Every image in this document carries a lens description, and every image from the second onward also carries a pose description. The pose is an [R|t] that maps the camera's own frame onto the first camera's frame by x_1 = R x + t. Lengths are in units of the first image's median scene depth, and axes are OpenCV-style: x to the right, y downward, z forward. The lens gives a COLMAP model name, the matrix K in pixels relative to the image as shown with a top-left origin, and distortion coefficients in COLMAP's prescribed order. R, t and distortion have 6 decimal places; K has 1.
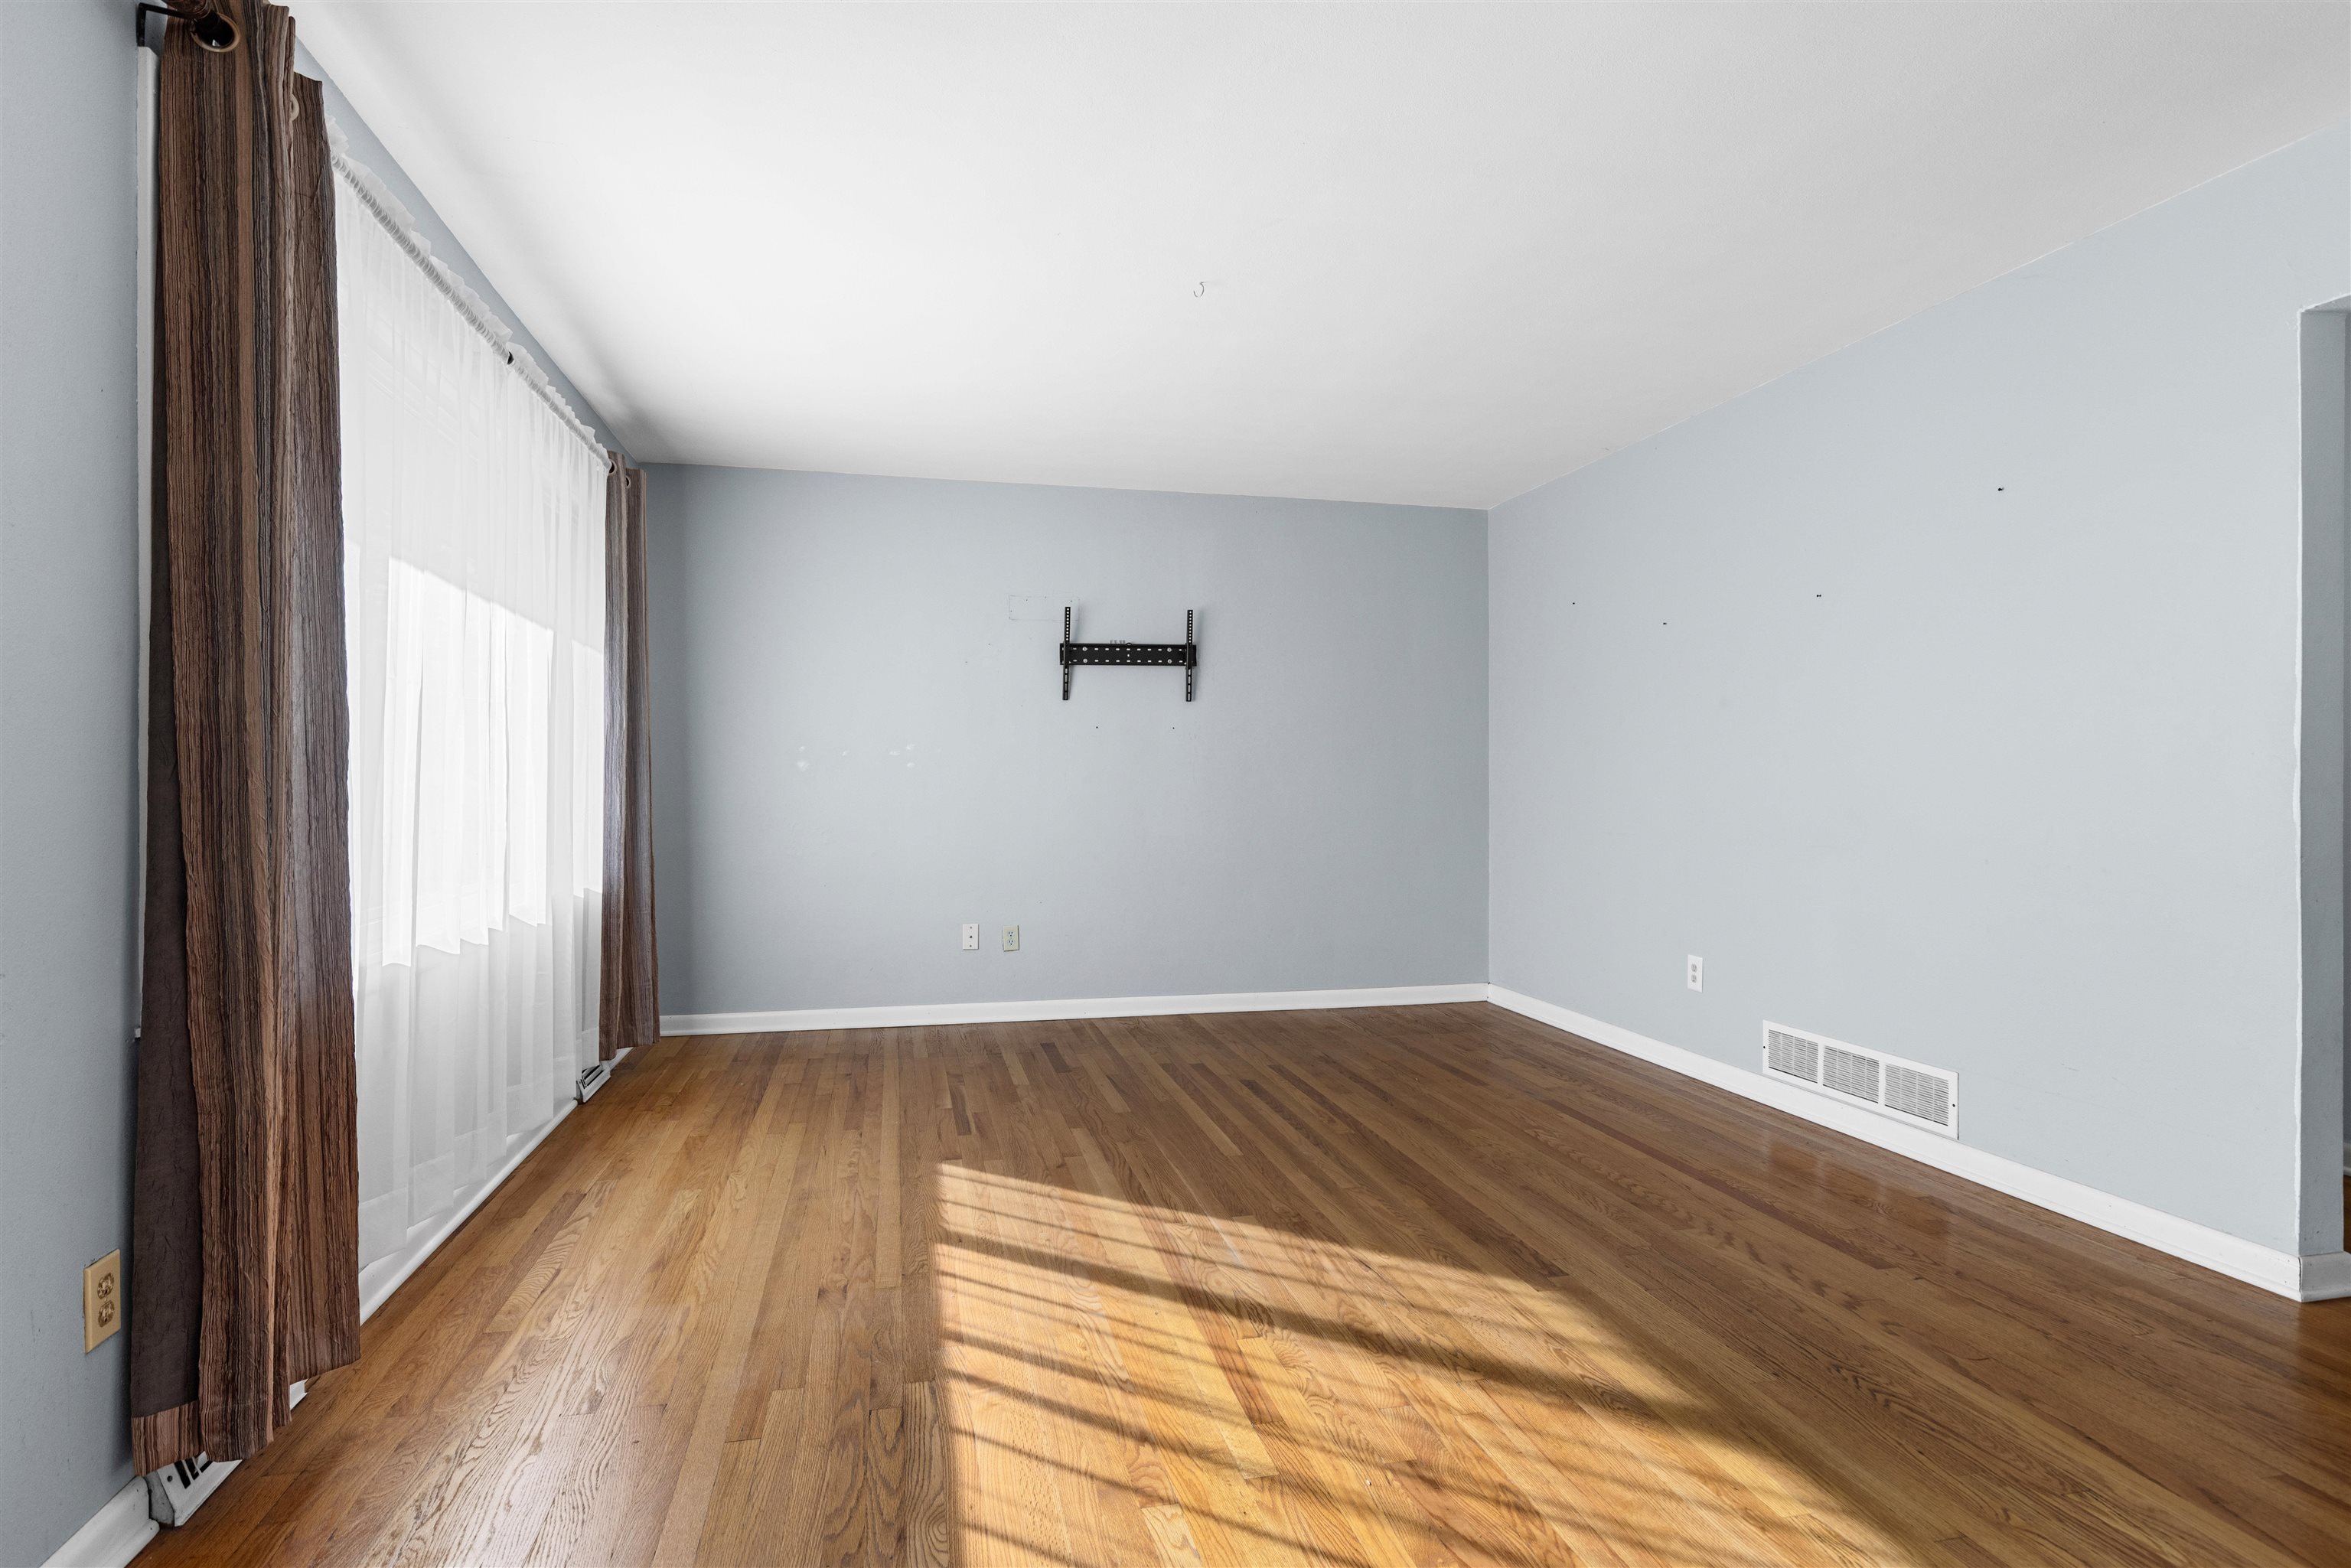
lens RADIAL K [[1231.4, 0, 1167.7], [0, 1231.4, 780.4], [0, 0, 1]] dist [-0.015075, 0.004754]
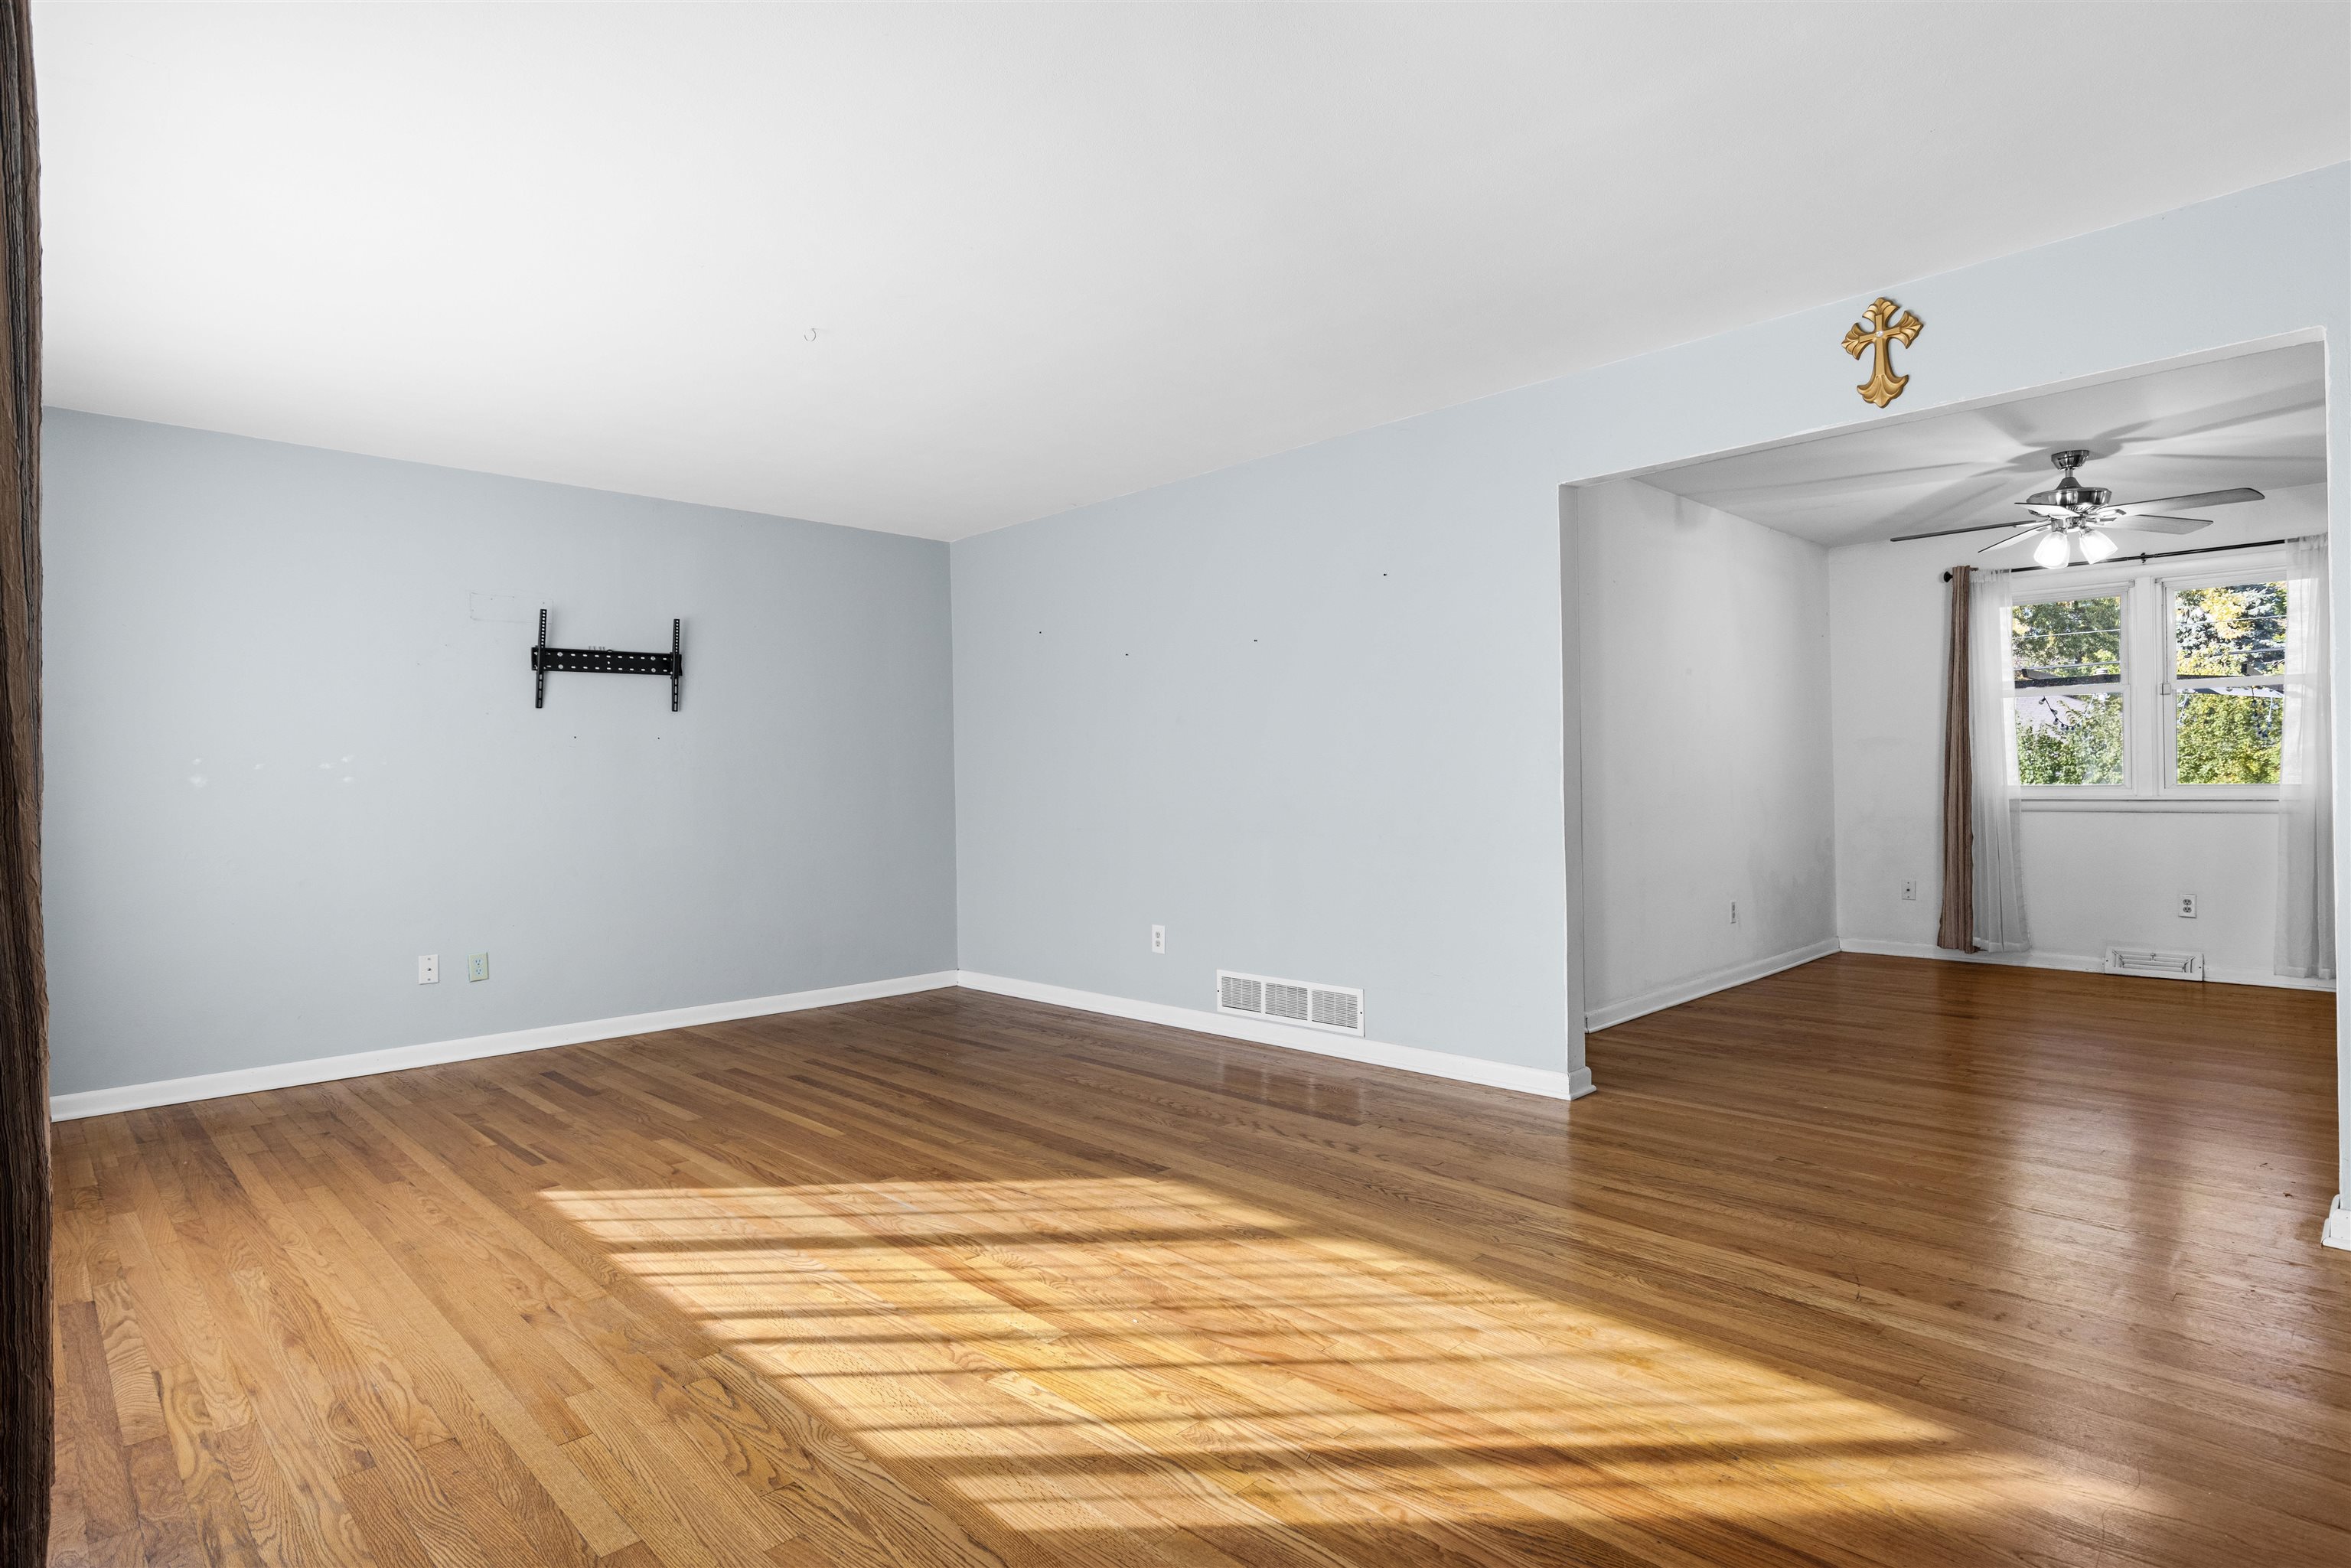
lens RADIAL K [[1226.0, 0, 1174.6], [0, 1226.0, 778.7], [0, 0, 1]] dist [-0.004201, -0.005197]
pose [[0.851855, -0.013095, 0.523614, -0.289590], [0.017554, 0.999840, -0.003554, 0.000894], [-0.523484, 0.012219, 0.851948, -0.086560]]
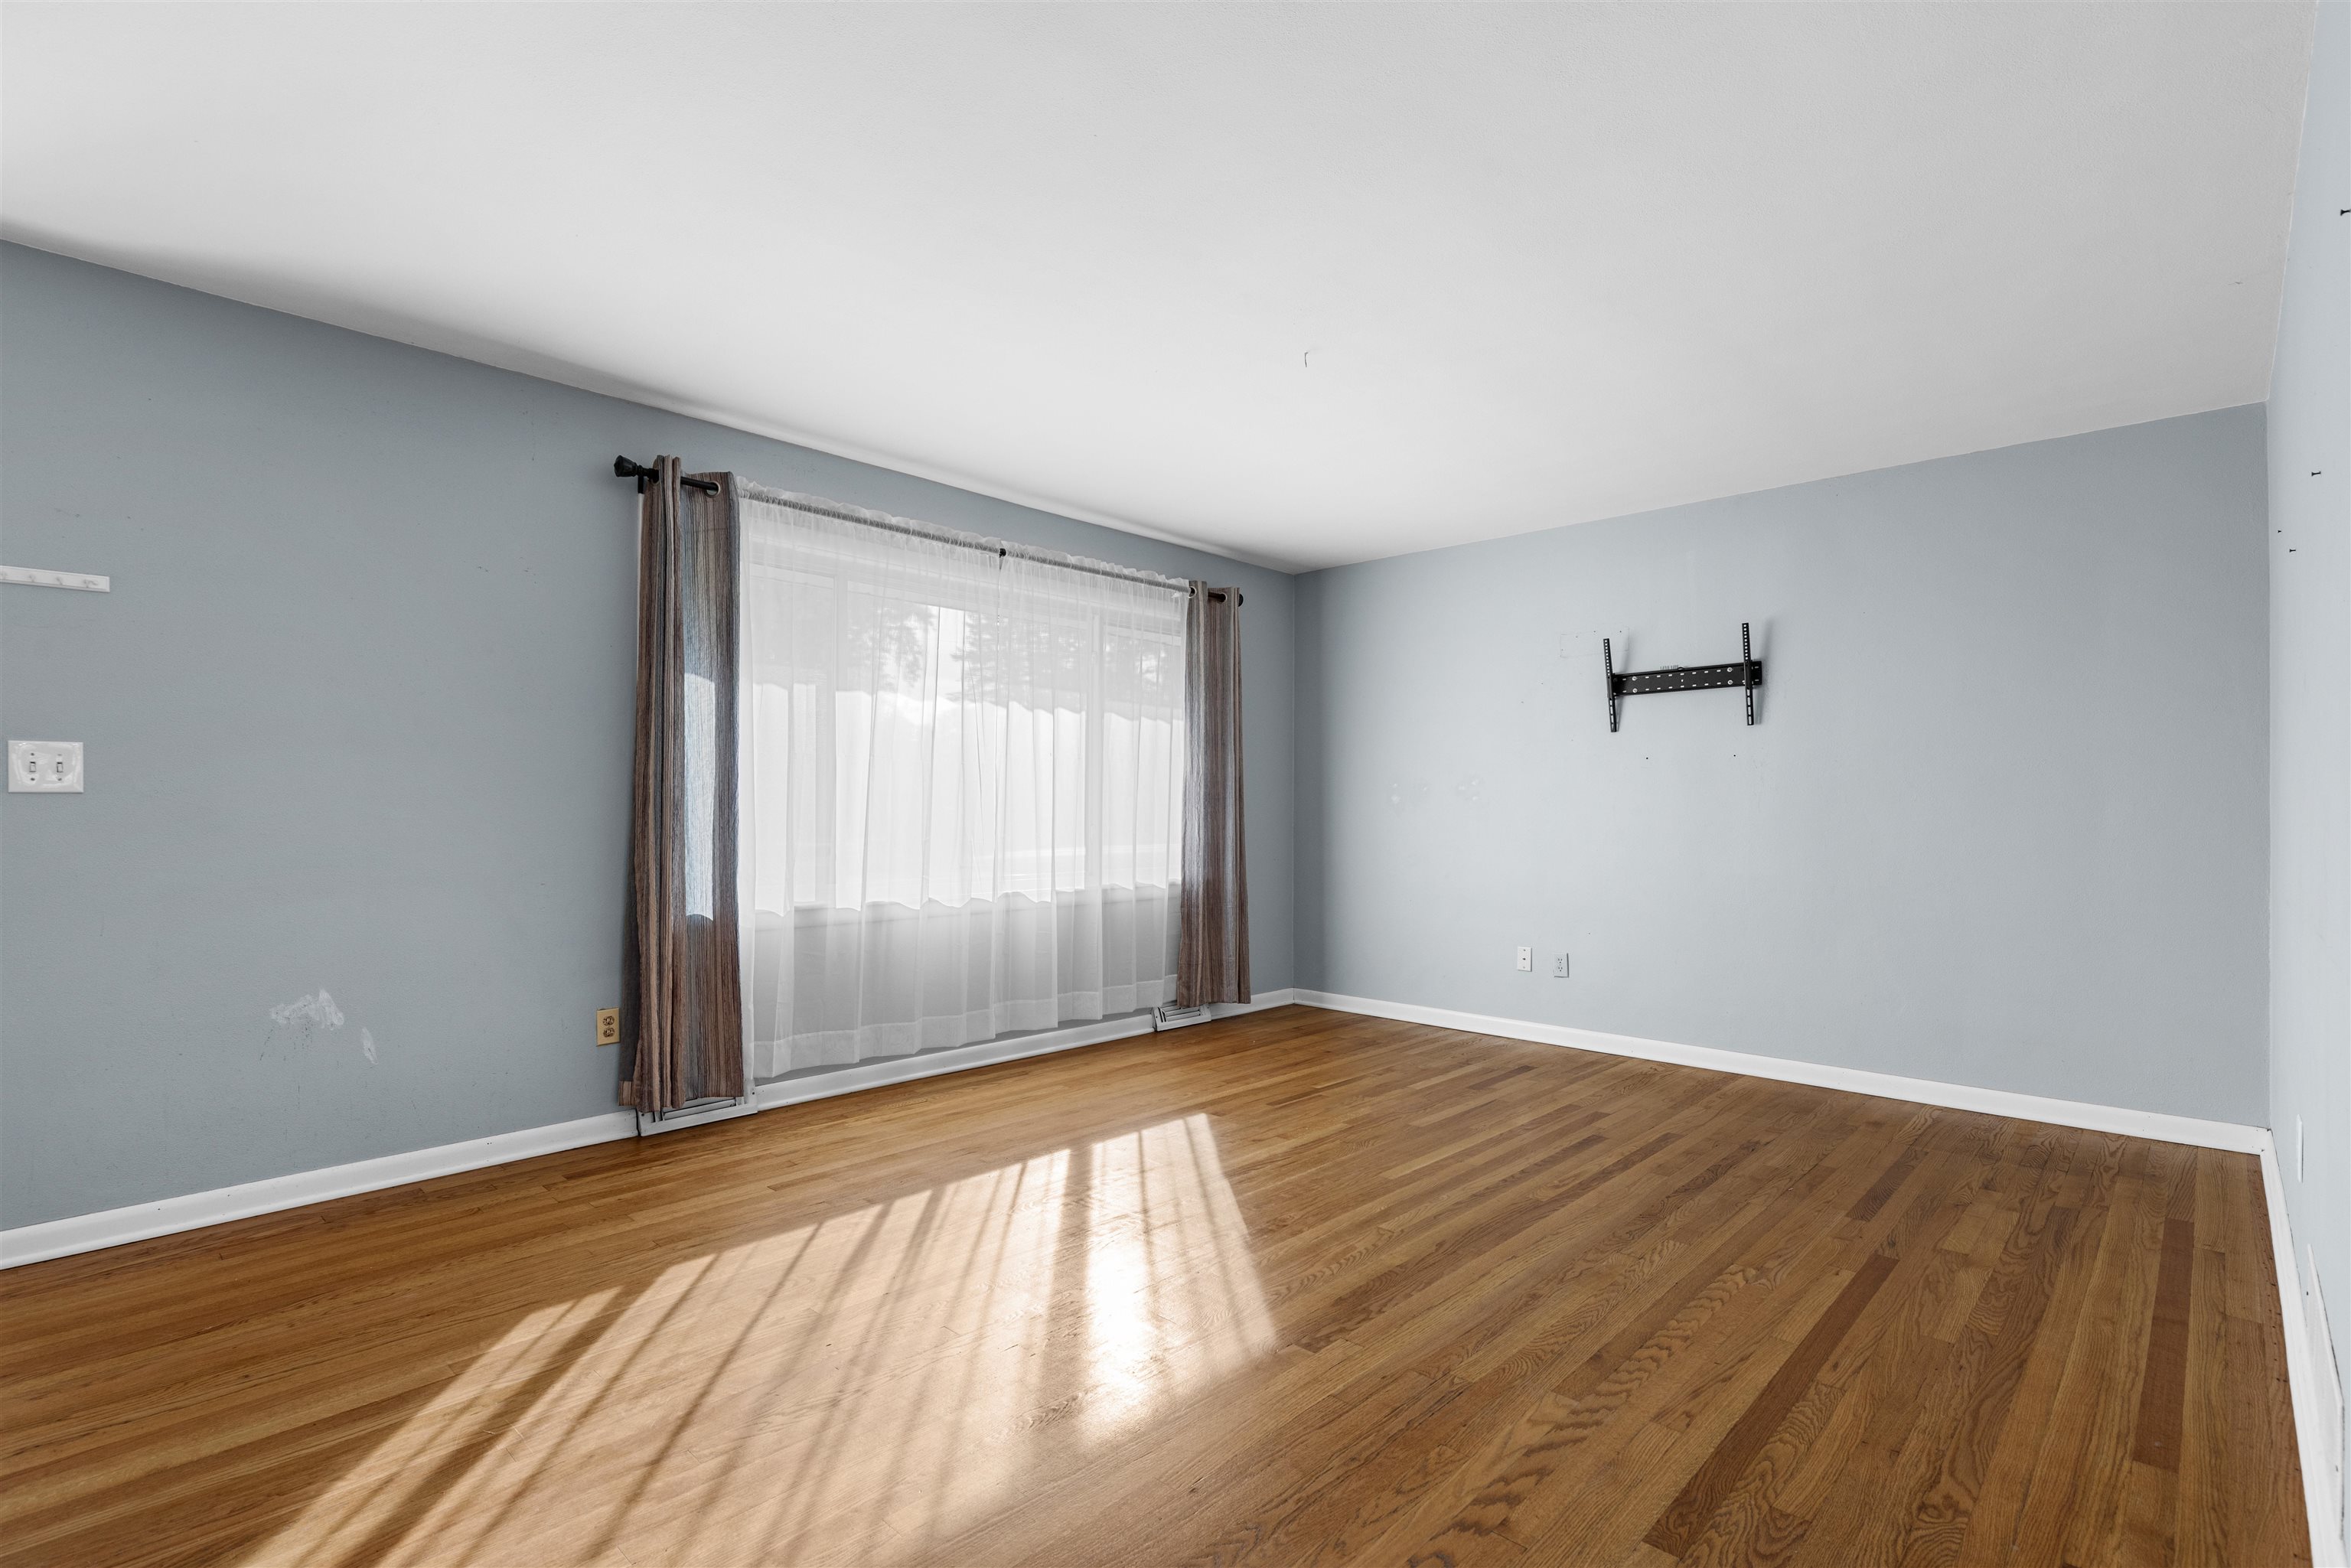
lens RADIAL K [[1092.1, 0, 1172.2], [0, 1092.1, 805.9], [0, 0, 1]] dist [0.008545, 0.000067]
pose [[0.556534, 0.001039, -0.830824, 0.819340], [-0.005168, 0.999984, -0.002211, -0.003492], [0.830809, 0.005524, 0.556531, 0.388342]]
